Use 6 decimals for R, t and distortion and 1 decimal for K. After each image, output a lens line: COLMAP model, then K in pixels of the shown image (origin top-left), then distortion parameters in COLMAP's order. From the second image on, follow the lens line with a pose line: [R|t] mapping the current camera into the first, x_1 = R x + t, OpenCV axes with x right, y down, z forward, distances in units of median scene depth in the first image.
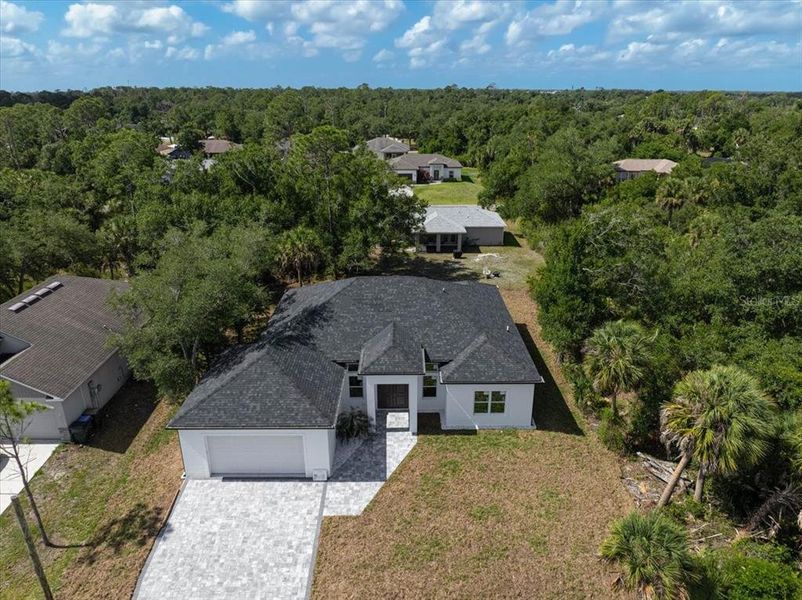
lens RADIAL K [[564.3, 0, 400.6], [0, 564.3, 302.1], [0, 0, 1]] dist [-0.041192, -0.001253]
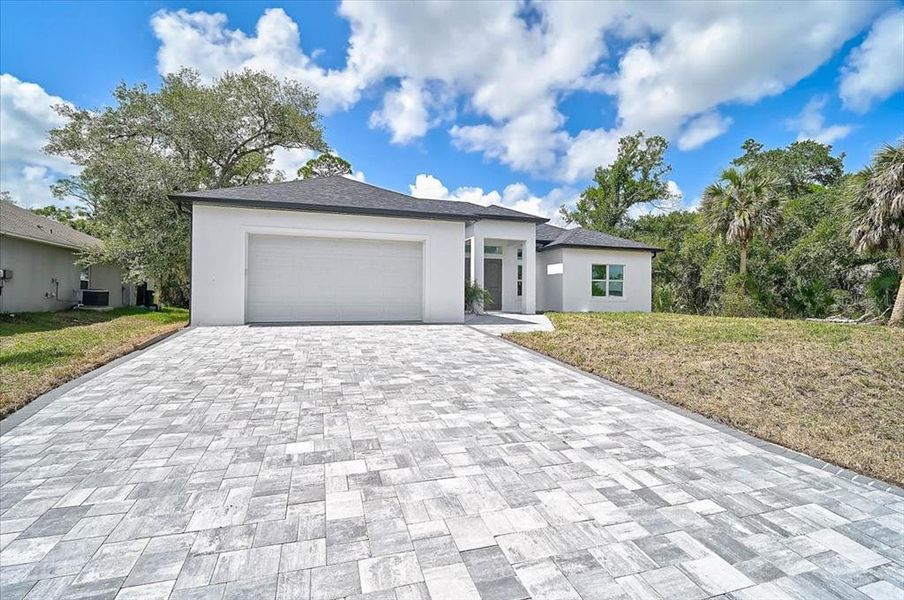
lens RADIAL K [[418.2, 0, 447.9], [0, 418.2, 293.2], [0, 0, 1]] dist [-0.005356, -0.001959]
pose [[0.957325, 0.015628, 0.288589, -0.307796], [0.091072, 0.931354, -0.352543, 0.495018], [-0.274288, 0.363781, 0.890185, 0.667194]]
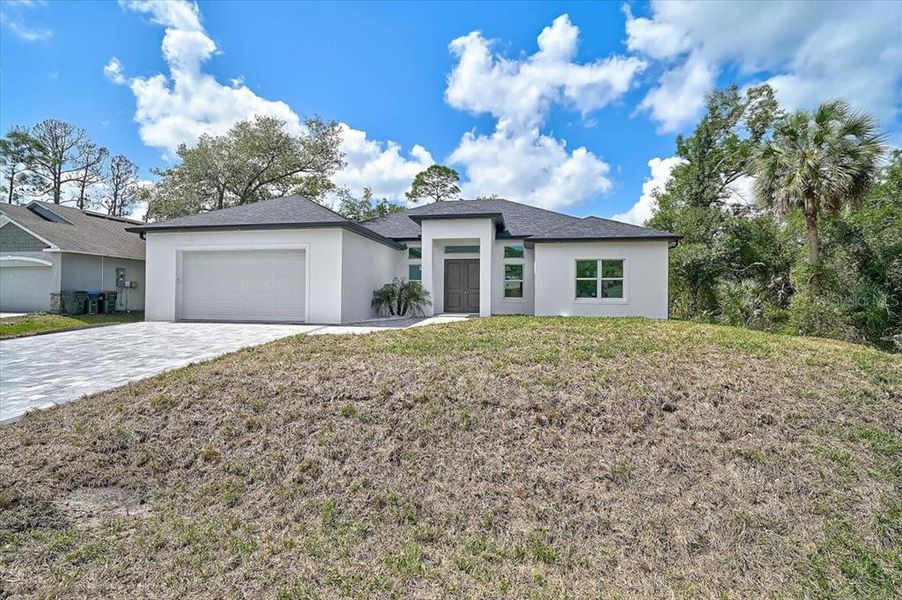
lens RADIAL K [[417.2, 0, 454.1], [0, 417.2, 296.5], [0, 0, 1]] dist [-0.005356, -0.001959]
pose [[0.985155, 0.010141, -0.171367, 0.090434], [-0.070675, 0.933688, -0.351045, 0.494361], [0.156443, 0.357945, 0.920544, 0.649132]]
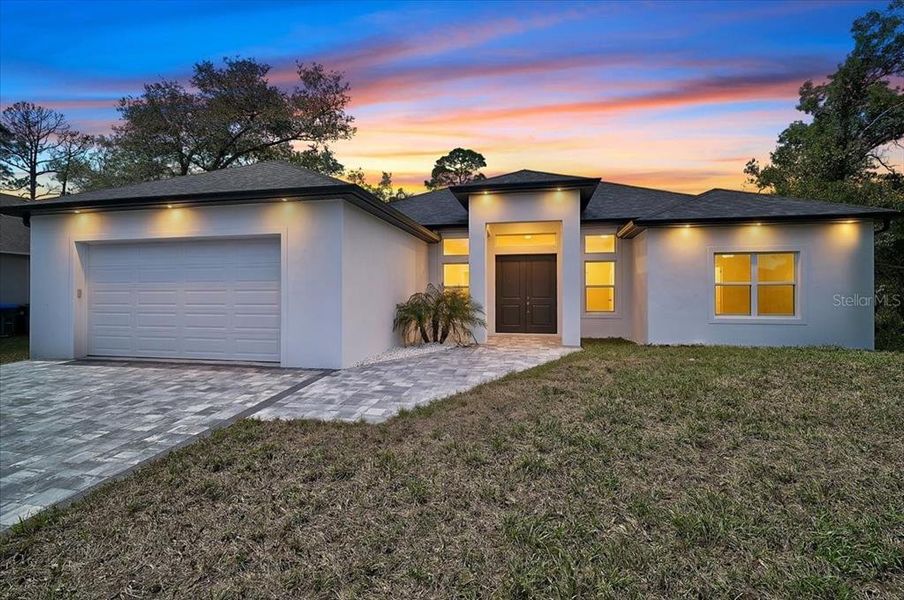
lens RADIAL K [[418.2, 0, 452.8], [0, 418.2, 294.3], [0, 0, 1]] dist [-0.005356, -0.001959]
pose [[0.979310, 0.002659, -0.202346, -0.004314], [-0.075042, 0.933393, -0.350921, 0.400335], [0.187936, 0.358845, 0.914281, 0.848376]]
